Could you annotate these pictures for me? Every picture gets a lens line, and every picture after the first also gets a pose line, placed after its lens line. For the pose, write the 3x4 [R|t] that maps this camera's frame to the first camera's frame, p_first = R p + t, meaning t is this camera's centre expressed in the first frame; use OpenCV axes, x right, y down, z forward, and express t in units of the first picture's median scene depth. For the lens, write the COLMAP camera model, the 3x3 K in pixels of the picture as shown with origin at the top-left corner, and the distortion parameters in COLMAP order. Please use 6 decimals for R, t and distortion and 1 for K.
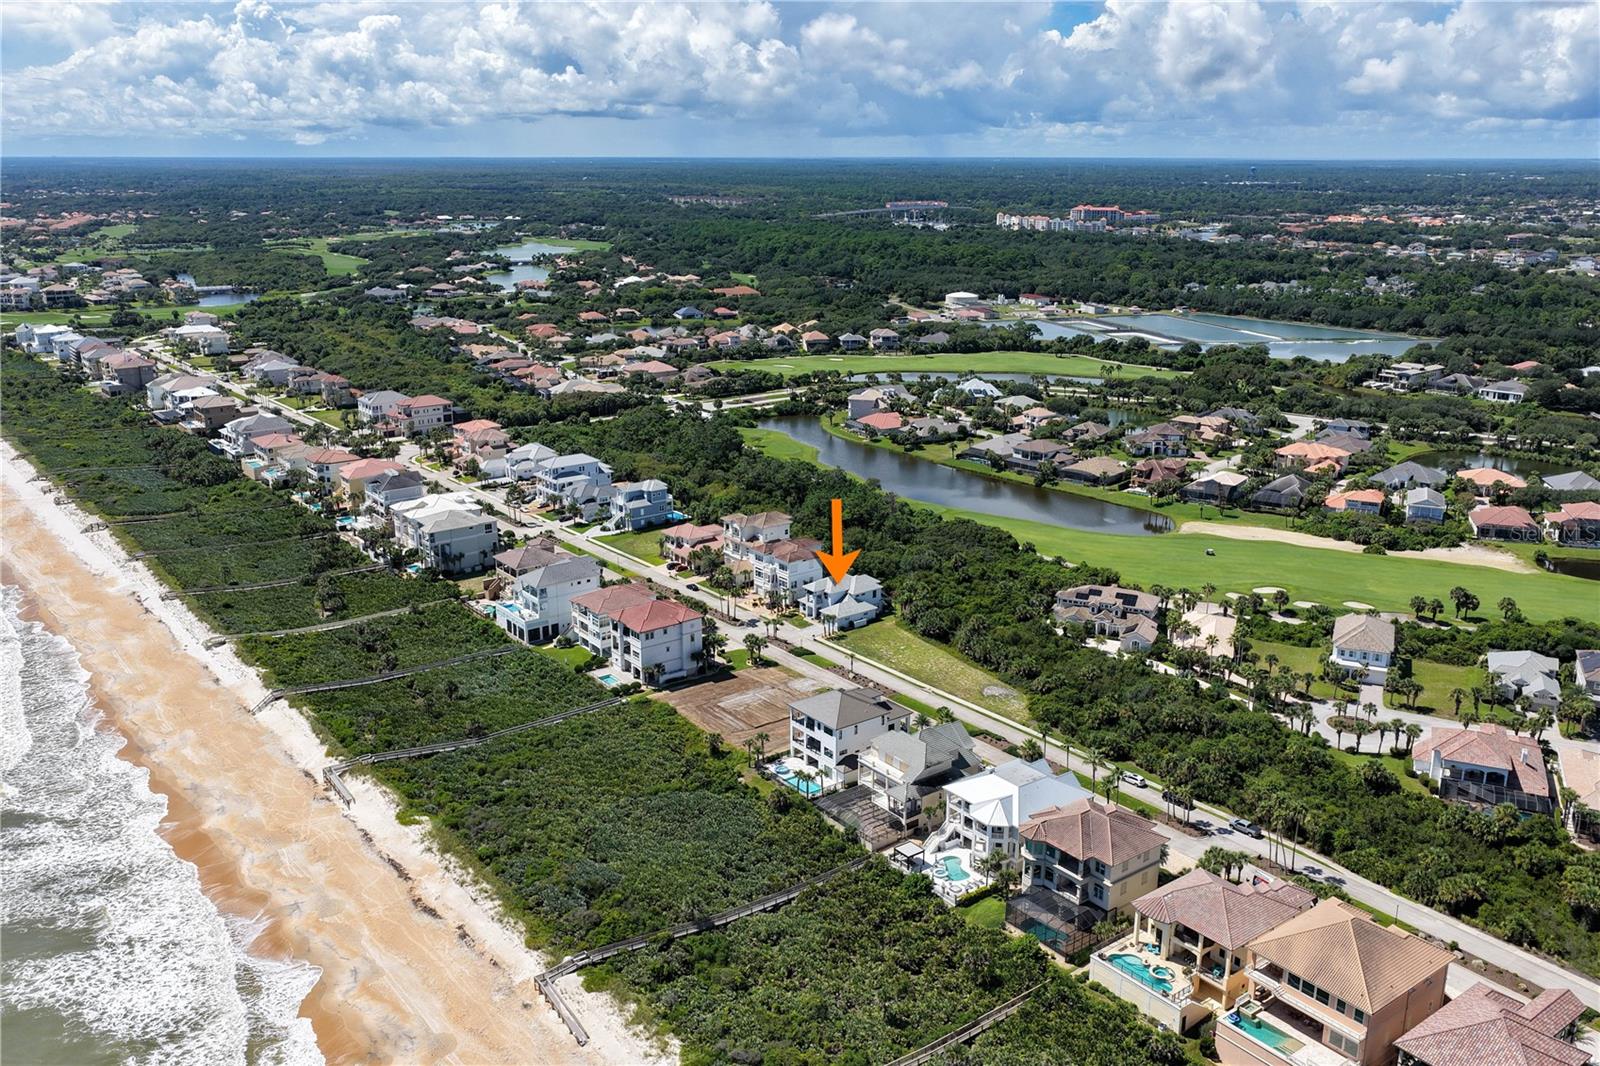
lens RADIAL K [[1324.3, 0, 800.0], [0, 1324.3, 533.0], [0, 0, 1]] dist [-0.008290, 0.002135]
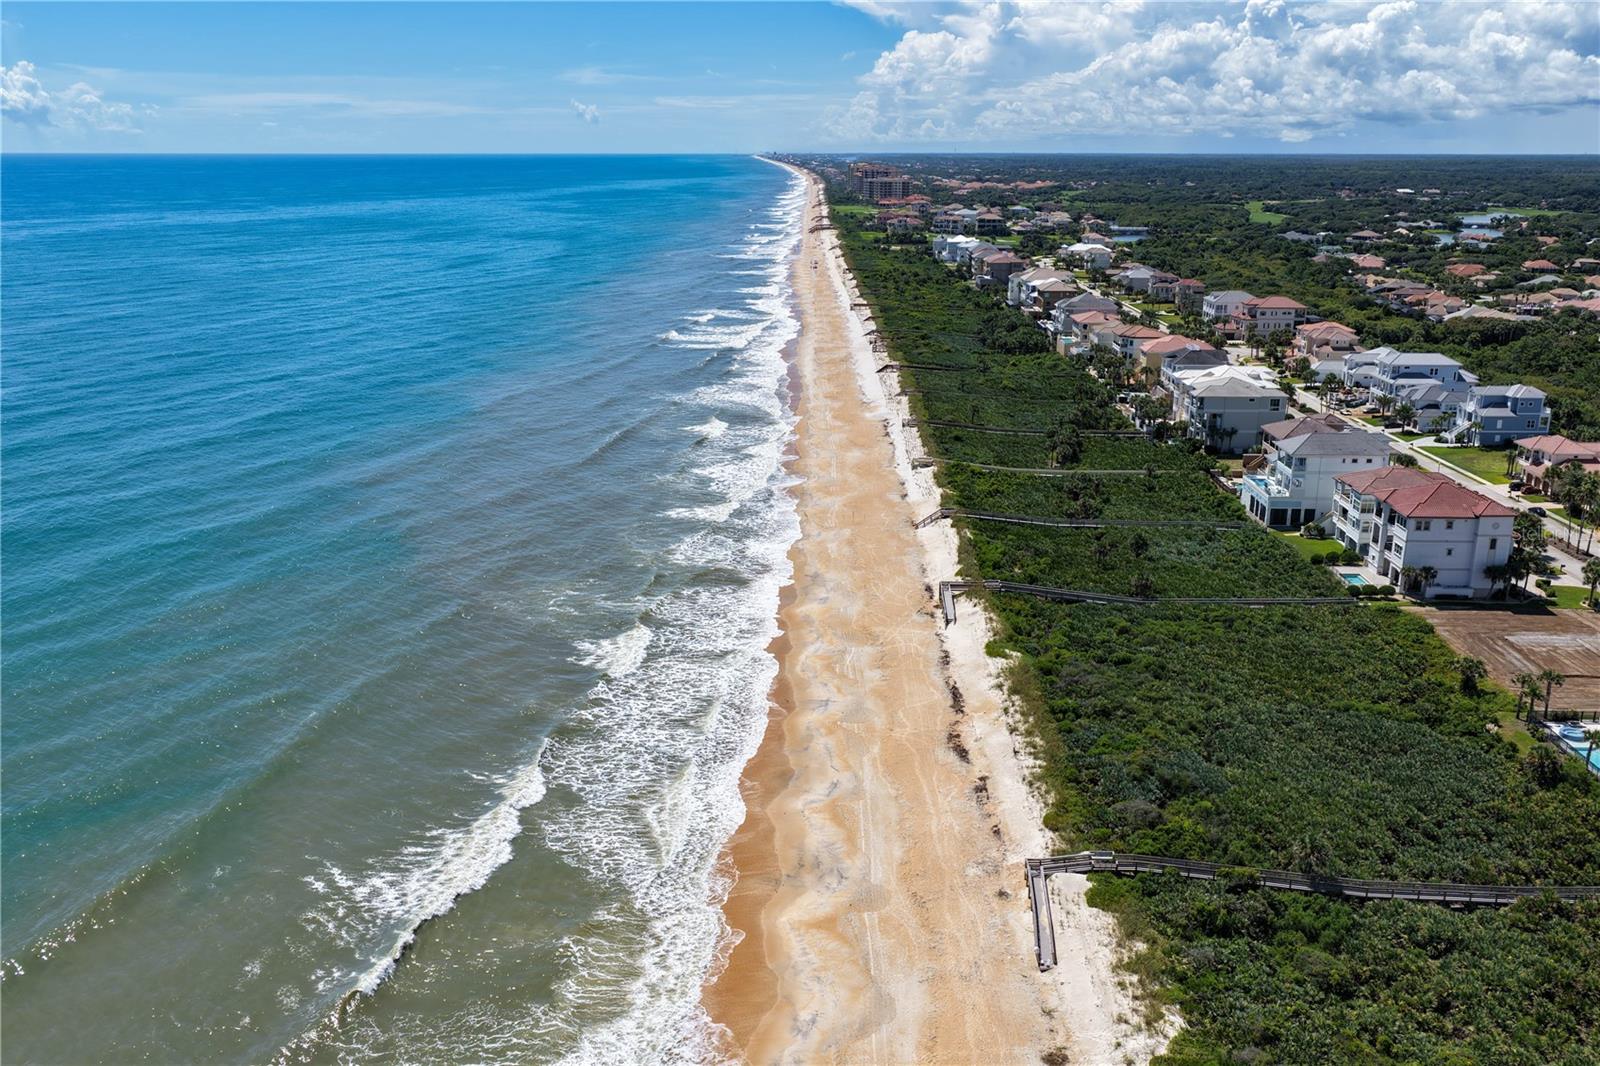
lens RADIAL K [[1324.9, 0, 800.8], [0, 1324.9, 563.9], [0, 0, 1]] dist [-0.014651, 0.039759]
pose [[0.777501, 0.183170, -0.601615, 0.054453], [-0.166706, 0.982450, 0.083676, 0.091537], [0.606383, 0.035235, 0.794392, 0.236509]]
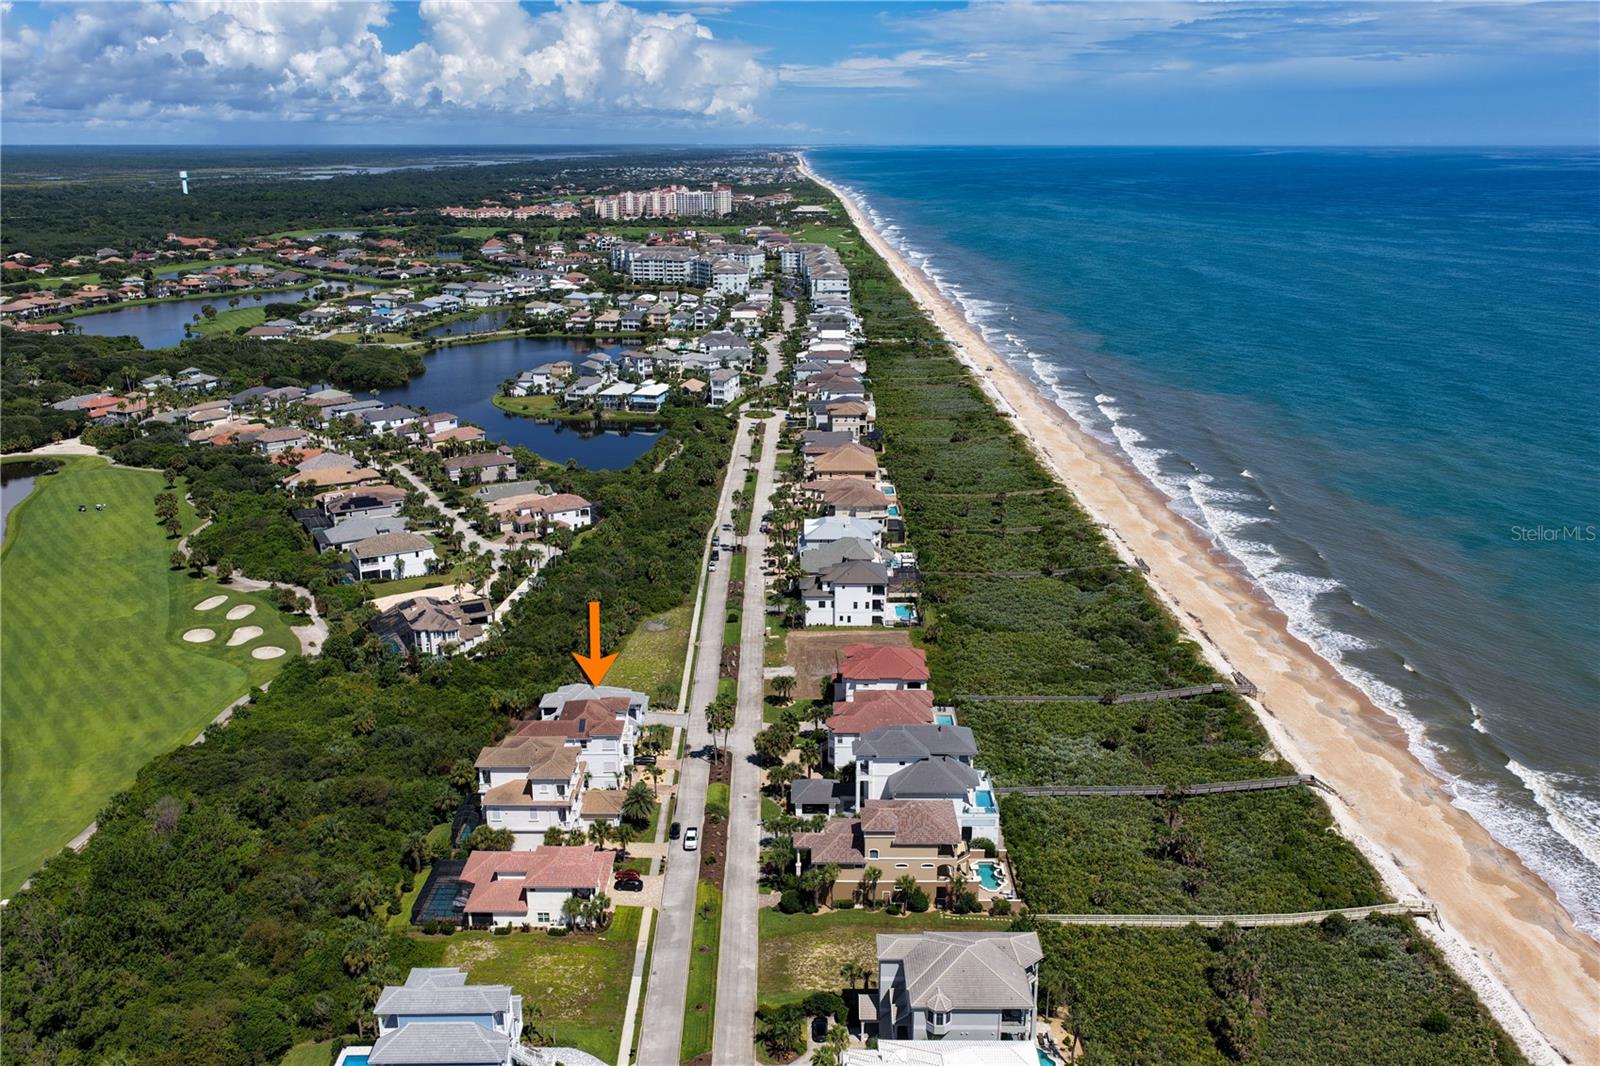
lens RADIAL K [[1325.3, 0, 799.1], [0, 1325.3, 580.1], [0, 0, 1]] dist [-0.000990, 0.008323]
pose [[-0.794470, -0.191796, 0.576222, -0.555624], [0.168249, 0.842170, 0.512291, -0.442878], [-0.583532, 0.503949, -0.636809, 1.548226]]
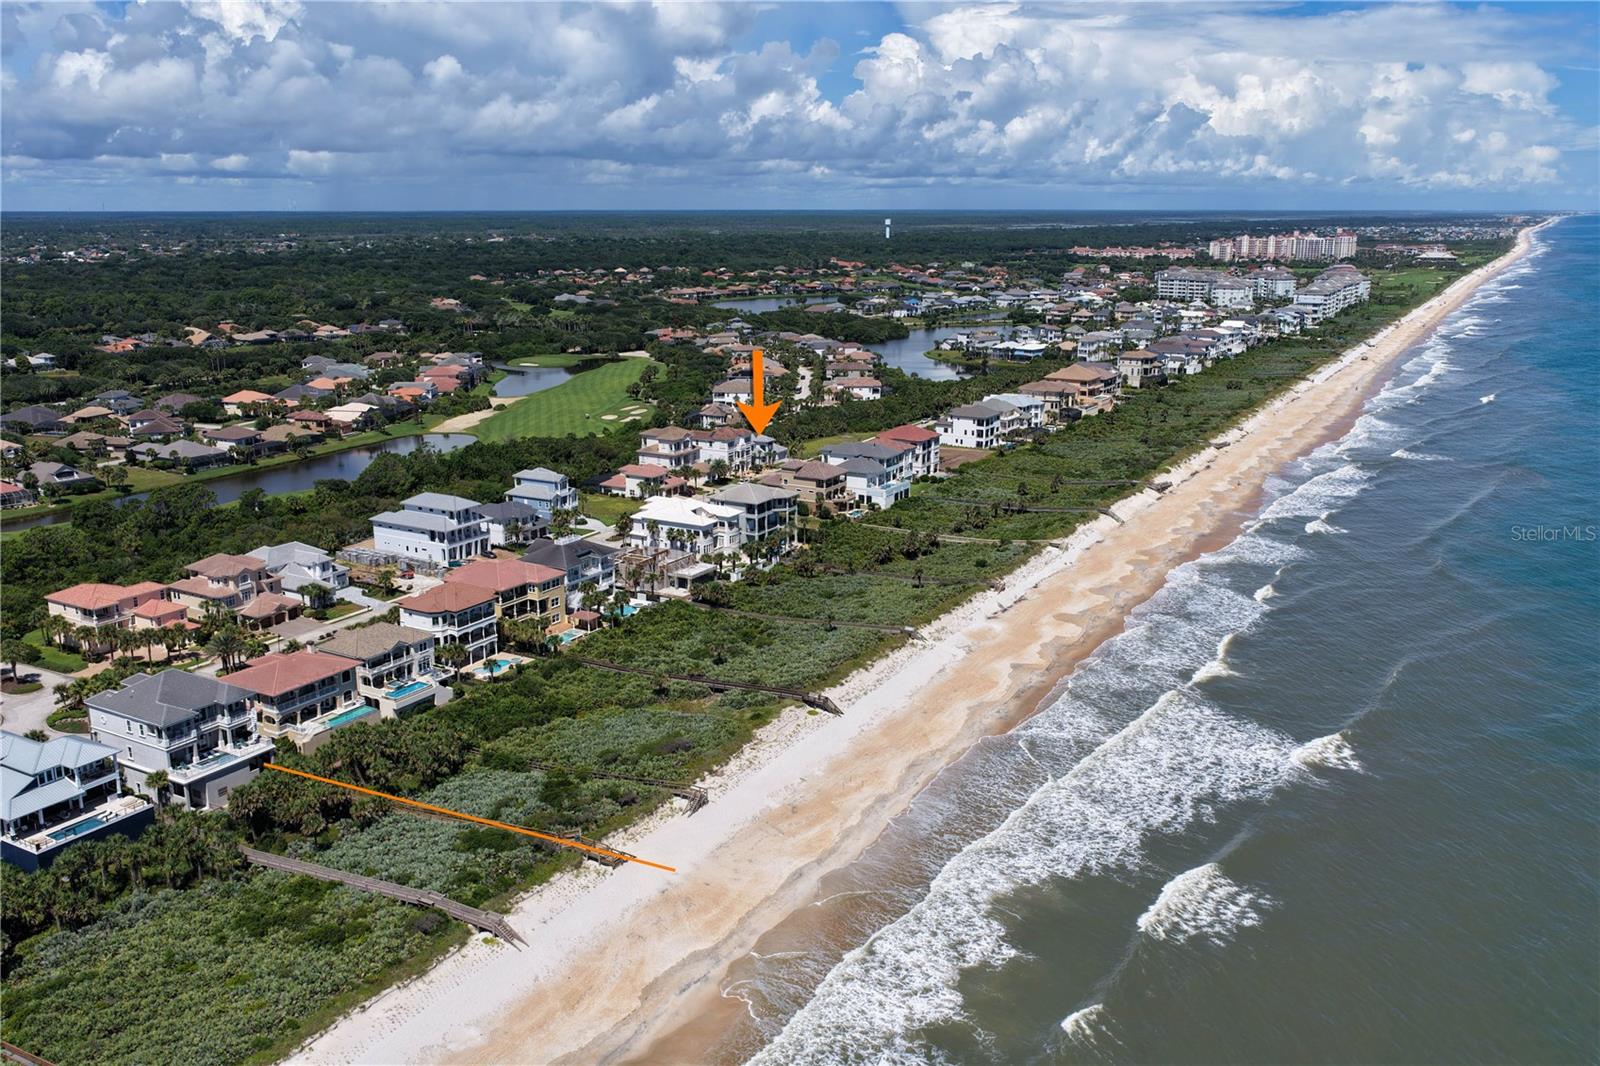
lens RADIAL K [[1325.3, 0, 799.1], [0, 1325.3, 580.1], [0, 0, 1]] dist [-0.000990, 0.008323]
pose [[-0.383145, -0.251015, 0.888927, -1.353907], [0.255450, 0.896038, 0.363127, -0.342023], [-0.887663, 0.366207, -0.279190, 1.538683]]
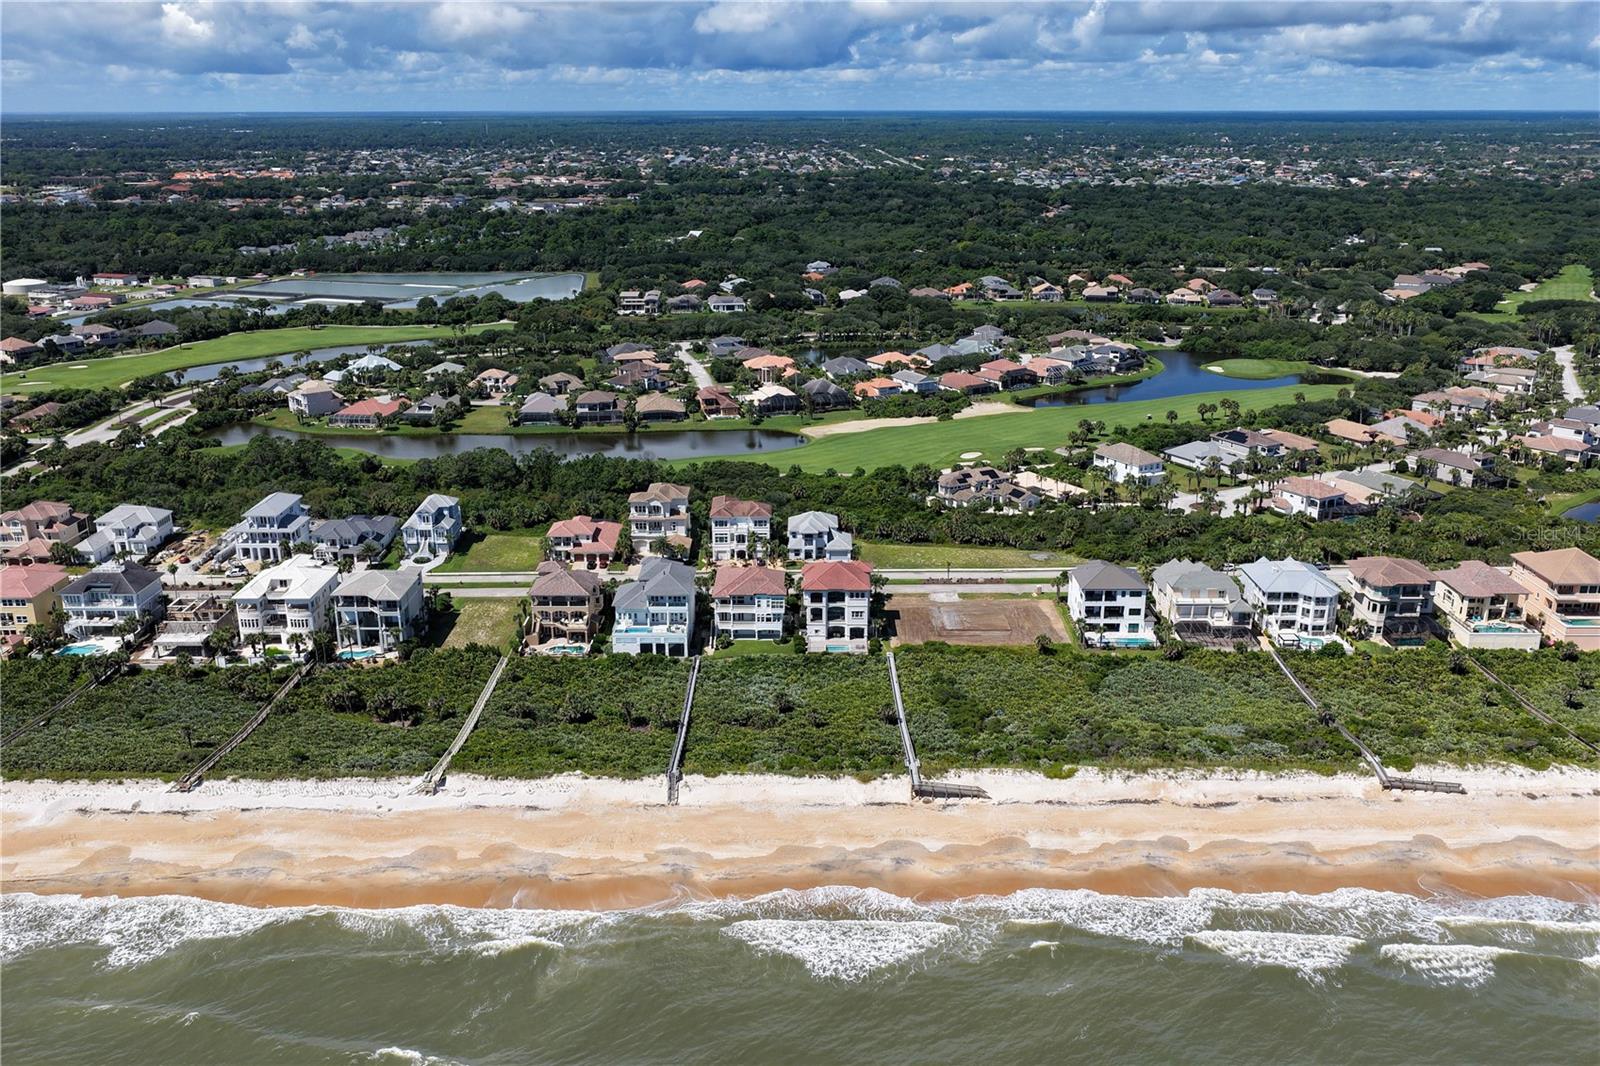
lens RADIAL K [[1325.3, 0, 799.1], [0, 1325.3, 580.1], [0, 0, 1]] dist [-0.000990, 0.008323]
pose [[0.607678, -0.269703, 0.746986, -0.864936], [0.221802, 0.960779, 0.166457, -0.106955], [-0.762583, 0.064531, 0.643664, 0.369125]]
